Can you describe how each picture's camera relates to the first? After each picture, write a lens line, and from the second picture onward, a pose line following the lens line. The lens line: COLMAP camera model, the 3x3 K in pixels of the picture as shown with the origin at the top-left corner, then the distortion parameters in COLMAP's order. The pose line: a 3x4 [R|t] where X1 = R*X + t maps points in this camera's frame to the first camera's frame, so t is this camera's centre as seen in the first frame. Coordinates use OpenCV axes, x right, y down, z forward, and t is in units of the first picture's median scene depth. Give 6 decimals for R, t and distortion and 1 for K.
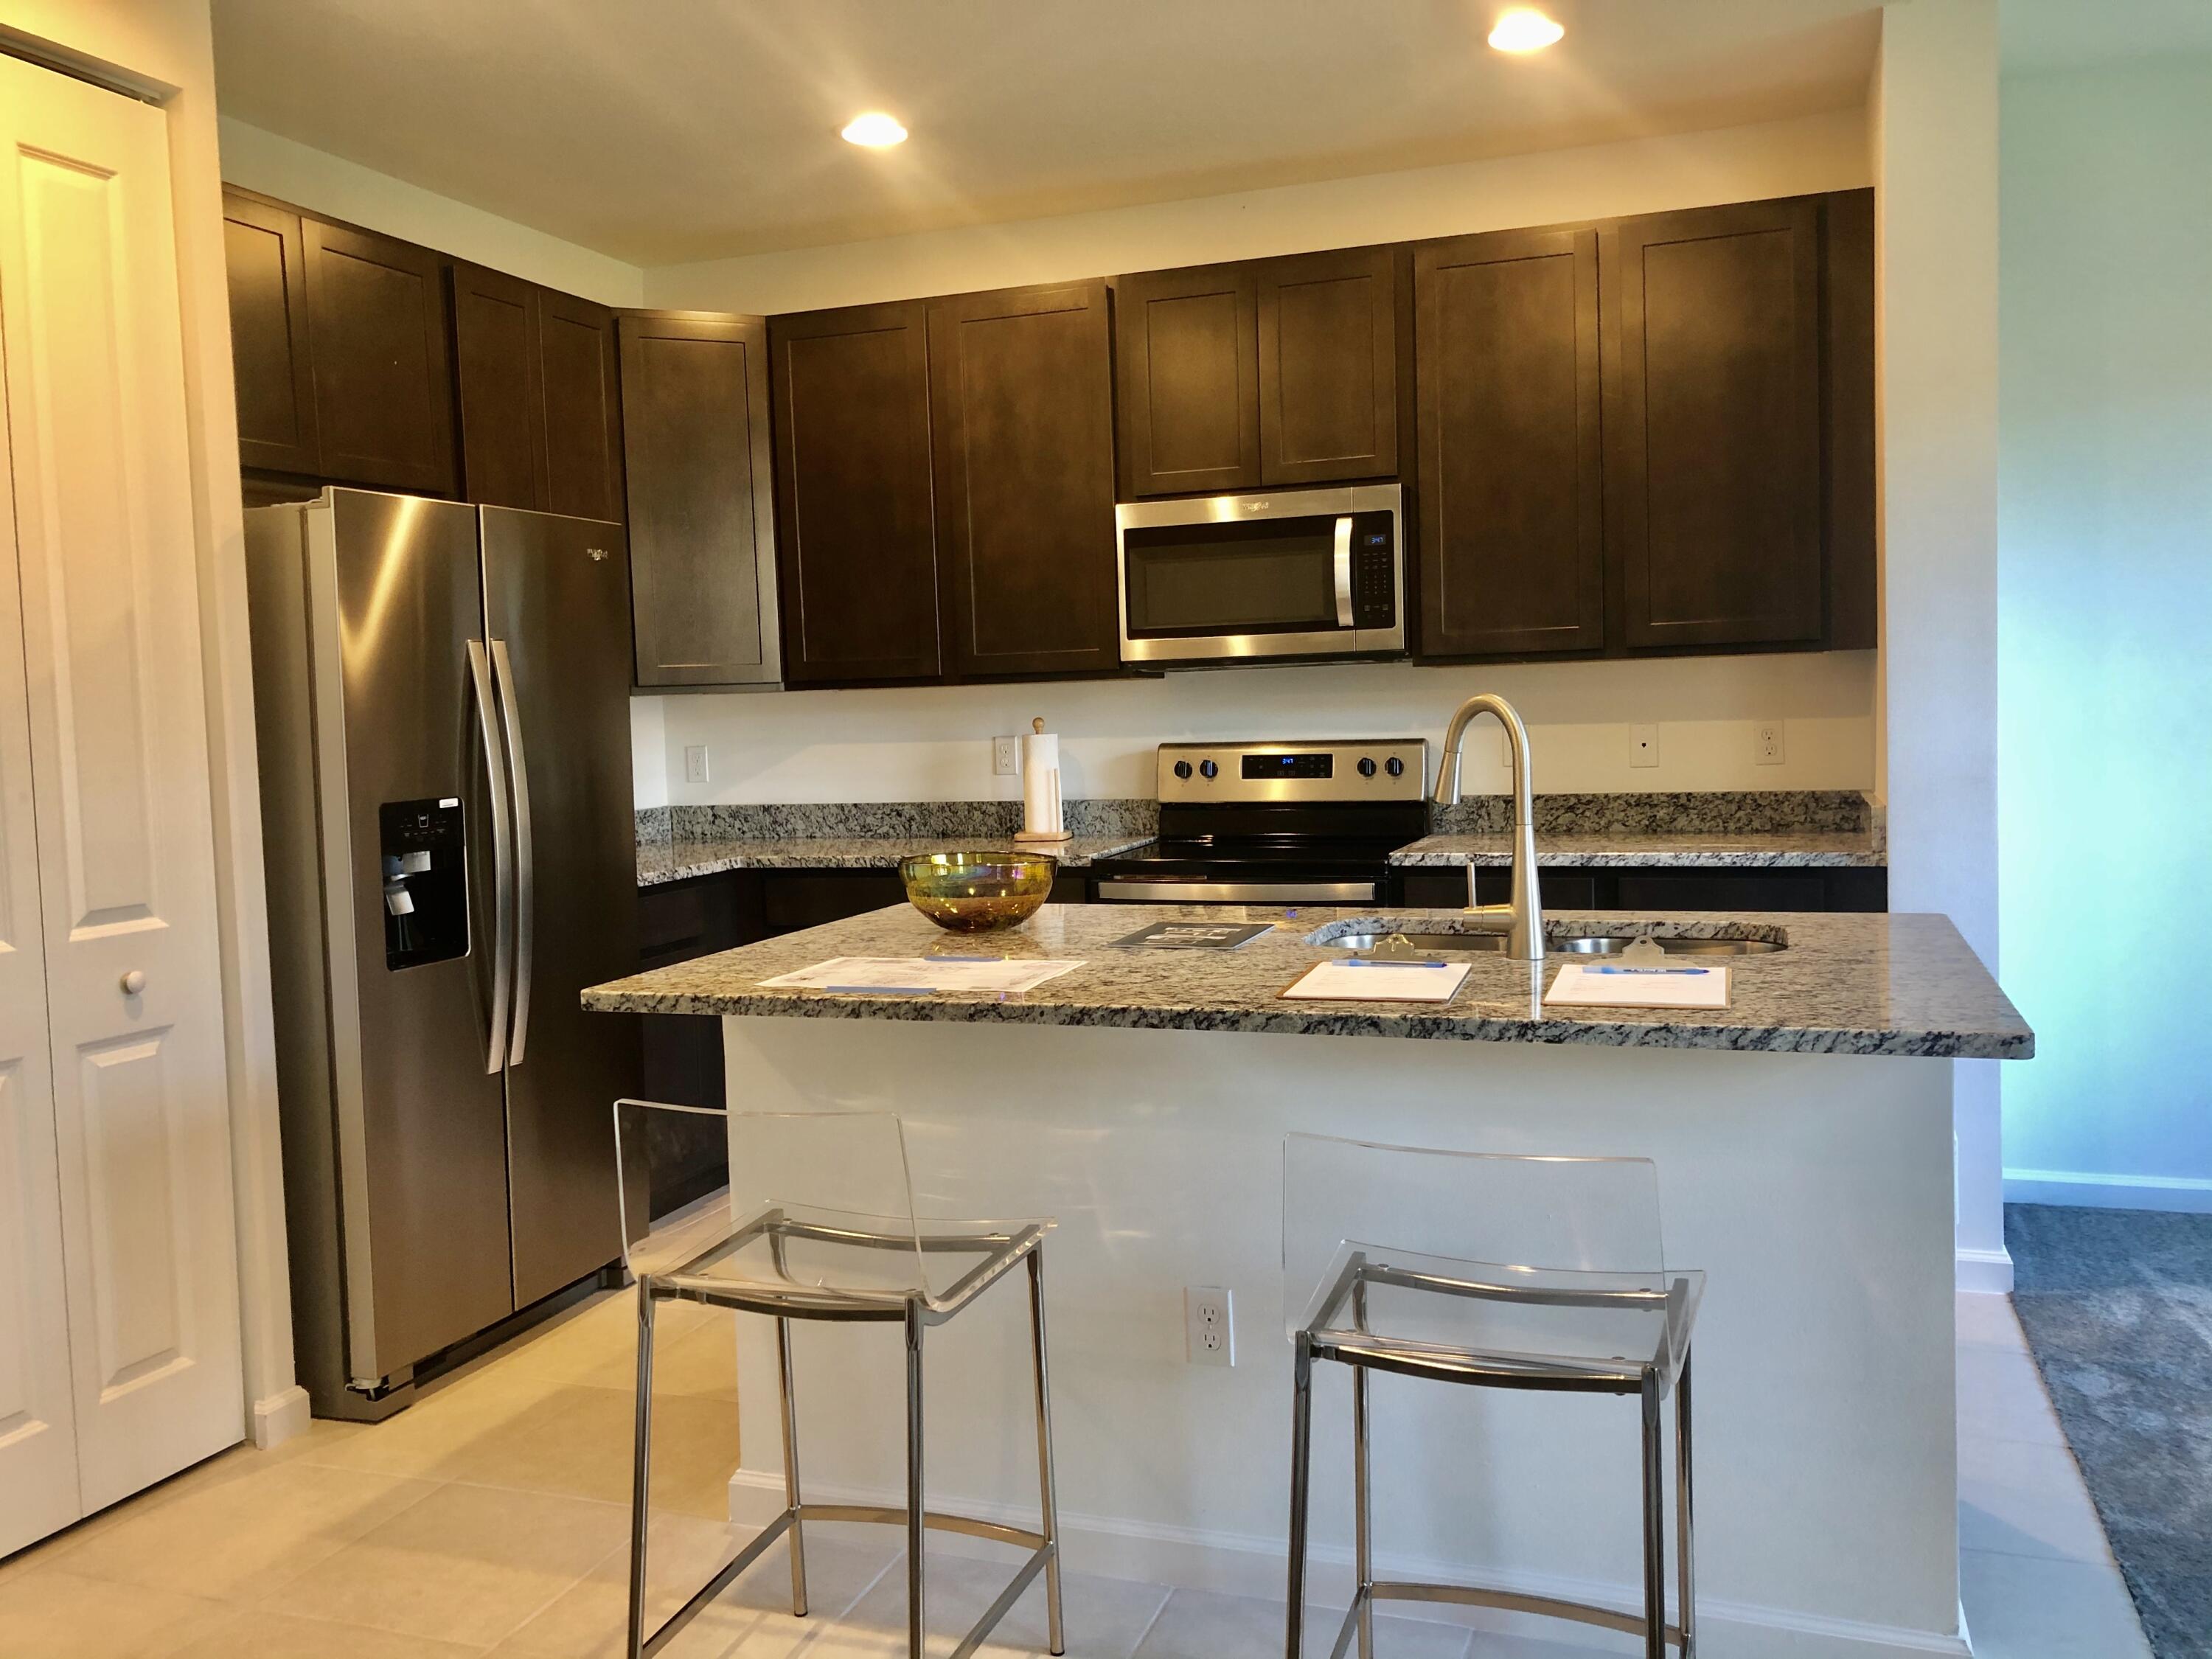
lens RADIAL K [[1805.7, 0, 1105.4], [0, 1805.7, 819.7], [0, 0, 1]] dist [0.015363, -0.009594]
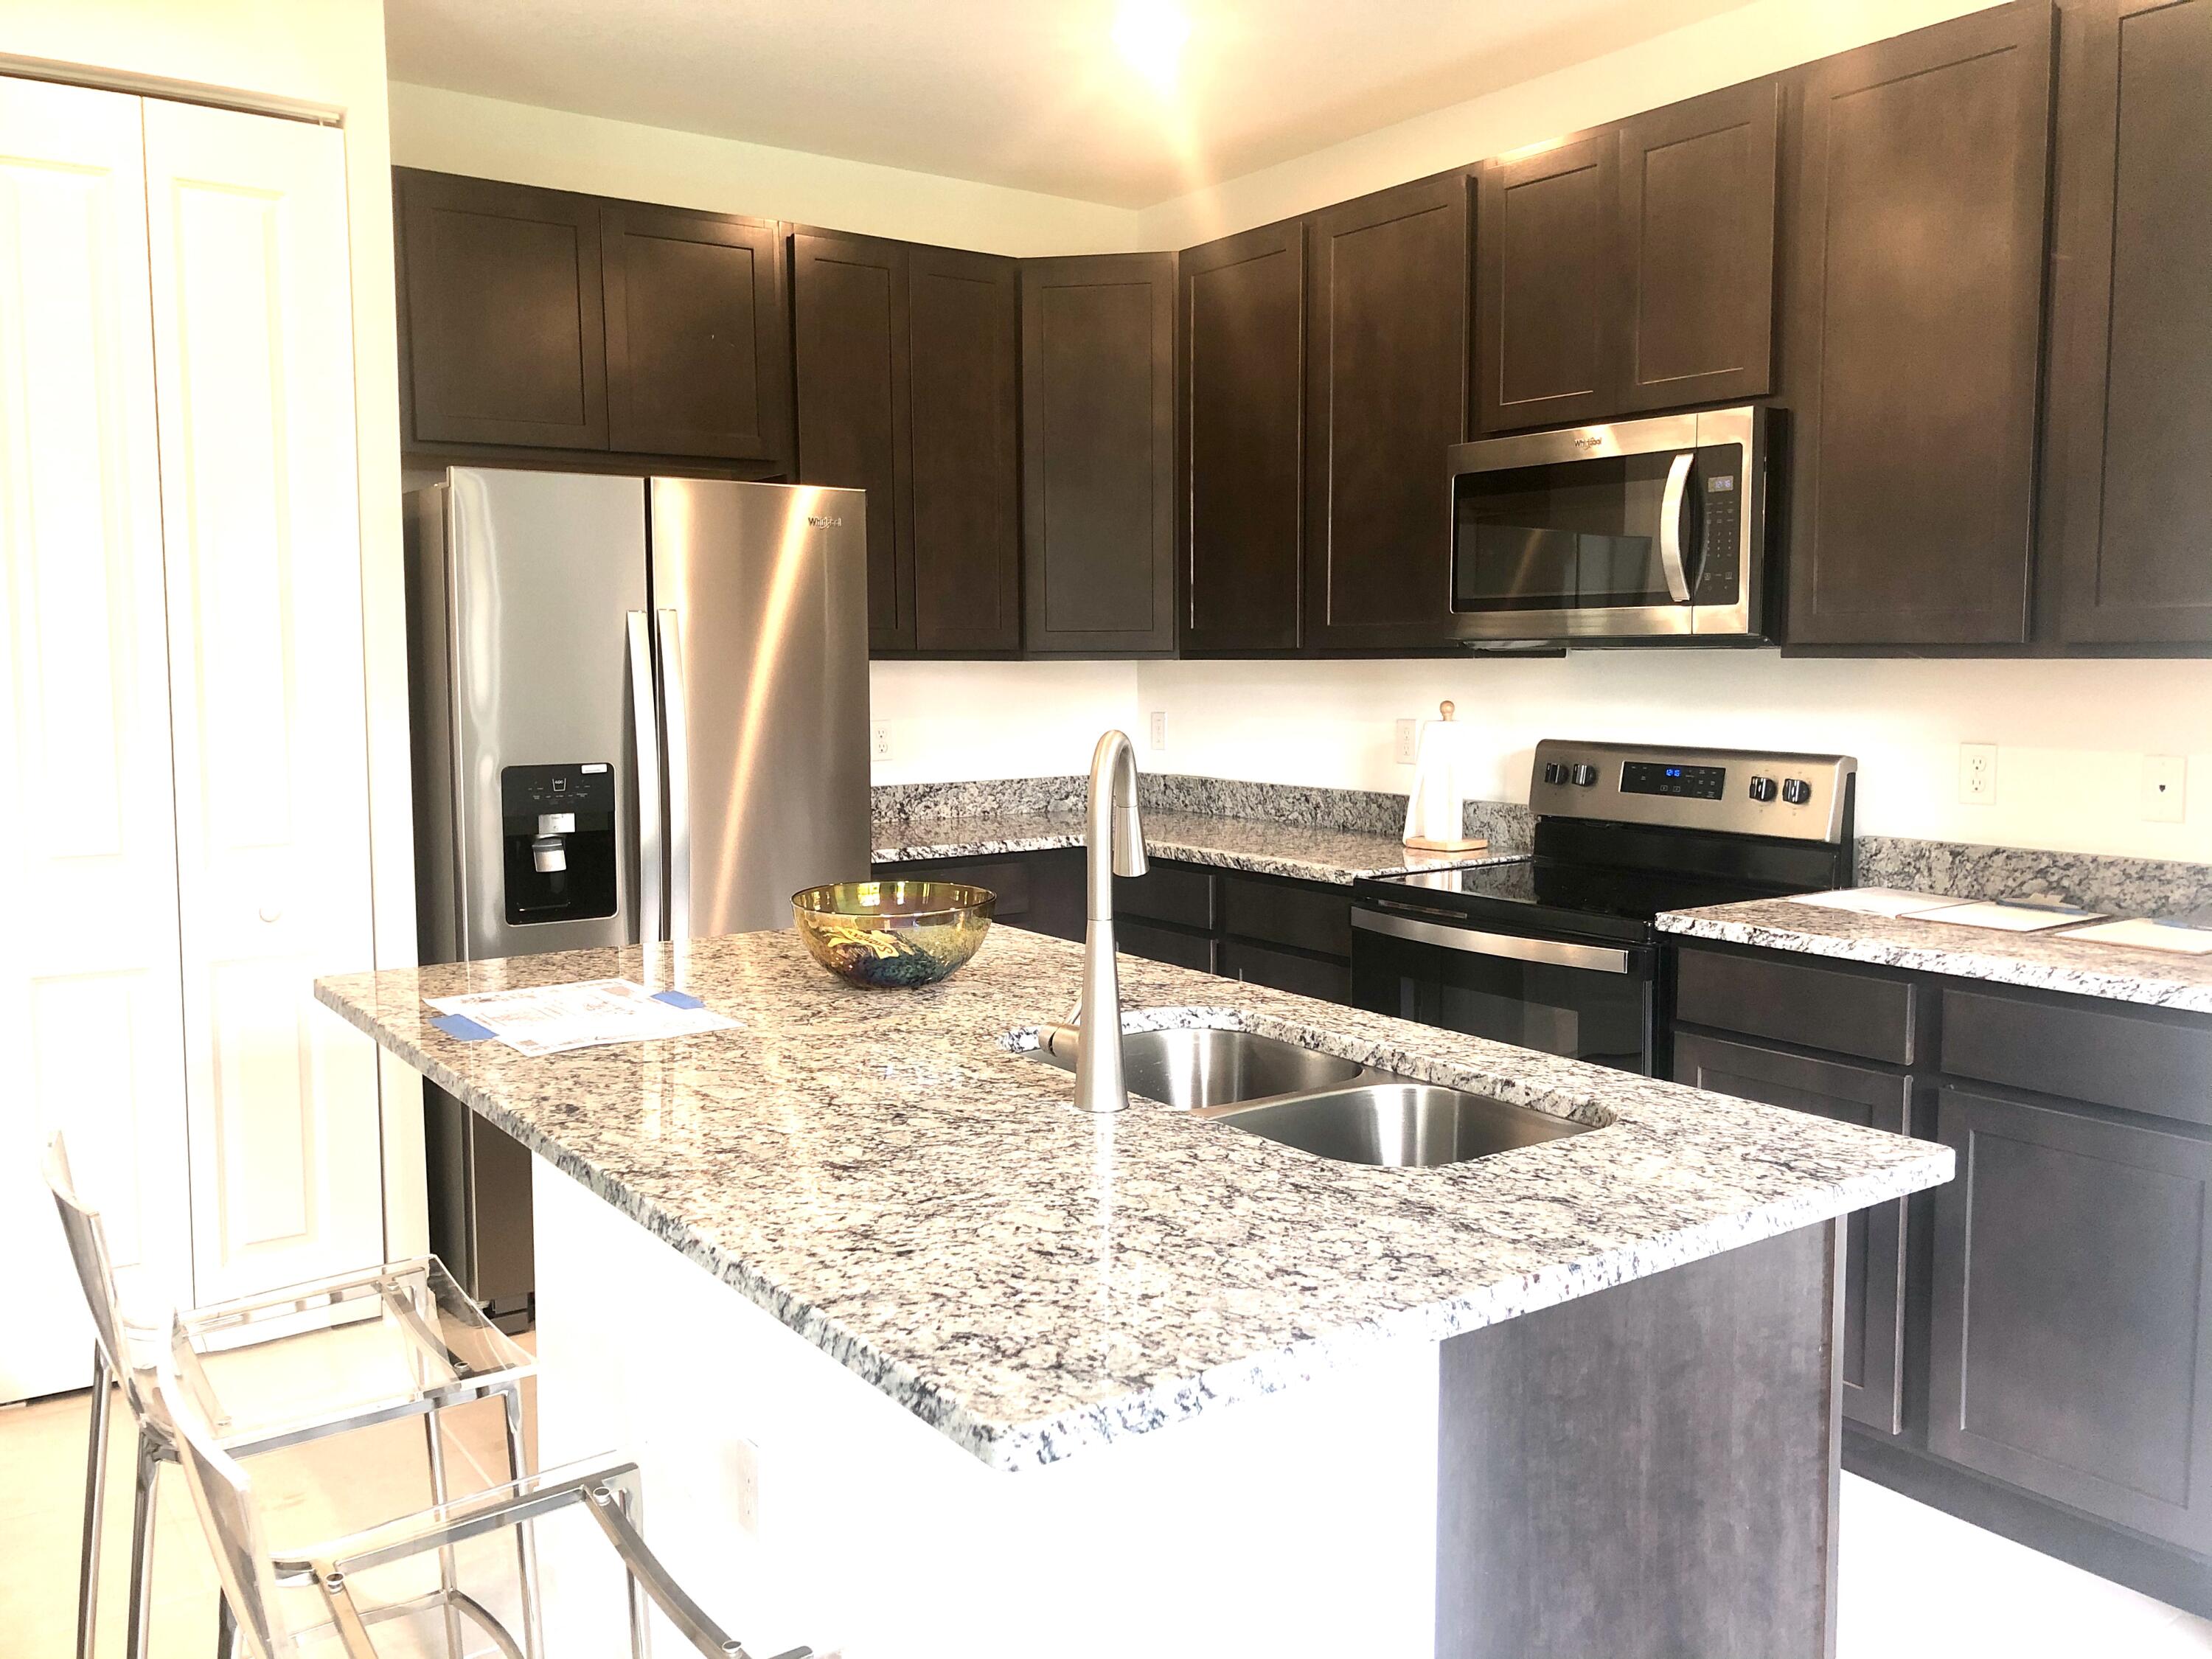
lens RADIAL K [[1805.7, 0, 1120.1], [0, 1805.7, 820.2], [0, 0, 1]] dist [0.015363, -0.009594]
pose [[0.819705, 0.083390, -0.566683, 0.374127], [-0.062046, 0.996451, 0.056882, -0.045131], [0.569416, -0.011466, 0.821970, 0.253388]]
